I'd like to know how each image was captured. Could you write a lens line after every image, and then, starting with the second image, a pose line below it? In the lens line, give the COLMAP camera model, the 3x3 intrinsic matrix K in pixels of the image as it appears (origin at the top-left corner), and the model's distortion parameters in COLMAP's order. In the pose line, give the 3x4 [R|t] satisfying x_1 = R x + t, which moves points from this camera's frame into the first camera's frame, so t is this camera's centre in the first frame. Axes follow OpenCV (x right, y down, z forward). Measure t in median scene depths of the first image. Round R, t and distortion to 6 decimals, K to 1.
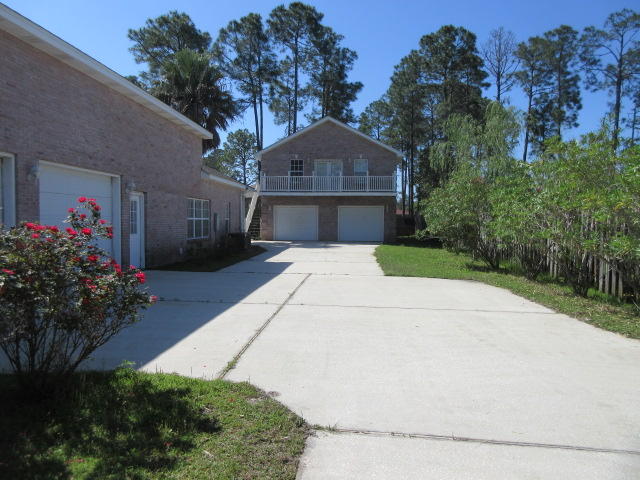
lens RADIAL K [[469.5, 0, 320.0], [0, 469.5, 240.0], [0, 0, 1]] dist [0.005704, -0.002320]
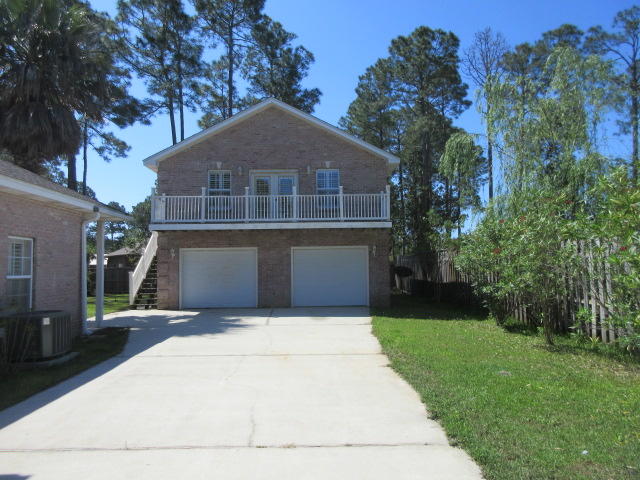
lens RADIAL K [[469.5, 0, 320.0], [0, 469.5, 240.0], [0, 0, 1]] dist [0.005704, -0.002320]
pose [[0.995102, -0.015847, 0.097578, 0.011007], [0.025998, 0.994274, -0.103653, -0.012678], [-0.095377, 0.105683, 0.989815, 0.269933]]
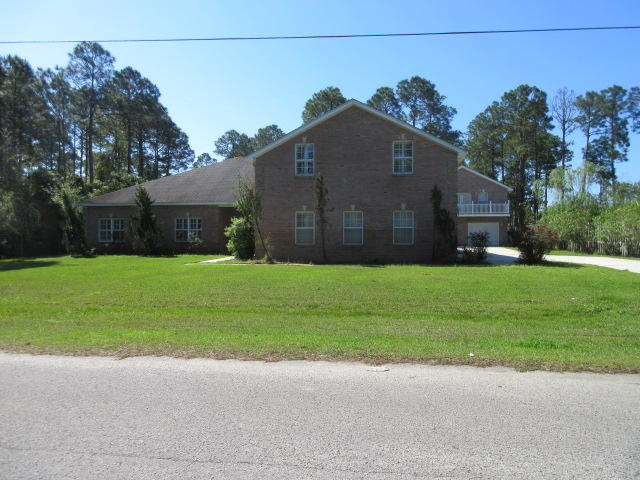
lens RADIAL K [[469.5, 0, 320.0], [0, 469.5, 240.0], [0, 0, 1]] dist [0.005704, -0.002320]
pose [[0.997342, -0.004501, -0.072727, -0.223122], [0.002671, 0.999678, -0.025249, 0.014365], [0.072817, 0.024988, 0.997032, -0.384281]]
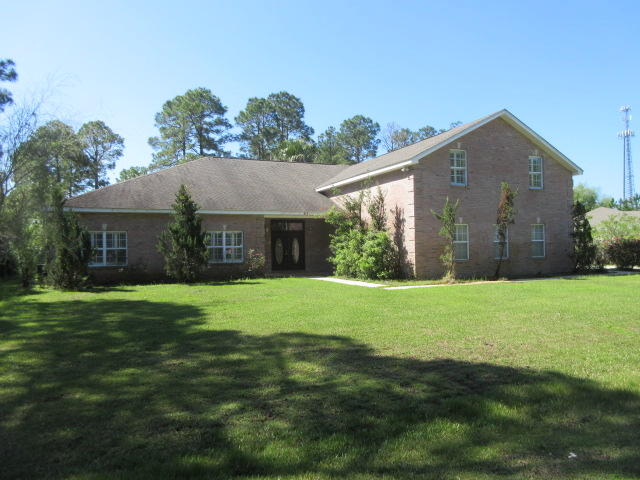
lens RADIAL K [[469.5, 0, 320.0], [0, 469.5, 240.0], [0, 0, 1]] dist [0.005704, -0.002320]
pose [[0.886303, -0.010439, 0.462989, -0.581233], [0.038903, 0.997890, -0.051973, 0.005987], [-0.461469, 0.064075, 0.884839, -0.237398]]
